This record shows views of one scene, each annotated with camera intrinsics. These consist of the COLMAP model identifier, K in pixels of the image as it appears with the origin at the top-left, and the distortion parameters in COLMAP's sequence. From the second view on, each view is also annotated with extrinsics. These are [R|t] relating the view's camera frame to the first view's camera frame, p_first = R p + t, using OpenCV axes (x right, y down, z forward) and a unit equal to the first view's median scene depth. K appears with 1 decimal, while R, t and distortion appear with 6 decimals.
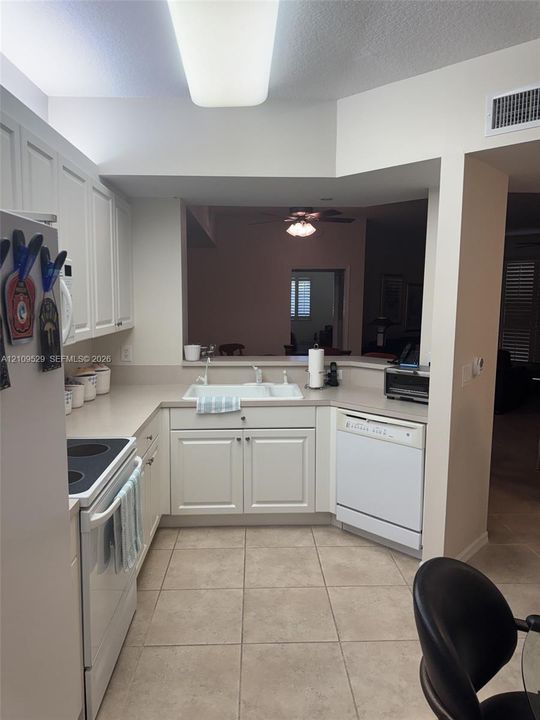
lens RADIAL K [[504.2, 0, 270.0], [0, 504.2, 360.0], [0, 0, 1]] dist [0.084015, -0.129008]
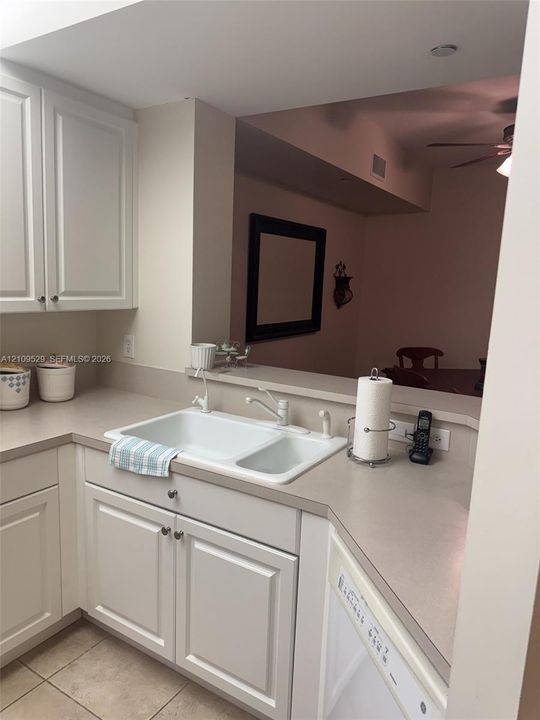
lens RADIAL K [[509.6, 0, 269.3], [0, 509.6, 374.0], [0, 0, 1]] dist [0.072756, -0.136807]
pose [[0.827058, 0.130302, -0.546806, 0.293026], [-0.106259, 0.991465, 0.075543, -0.055050], [0.551982, -0.004375, 0.833844, 0.609394]]
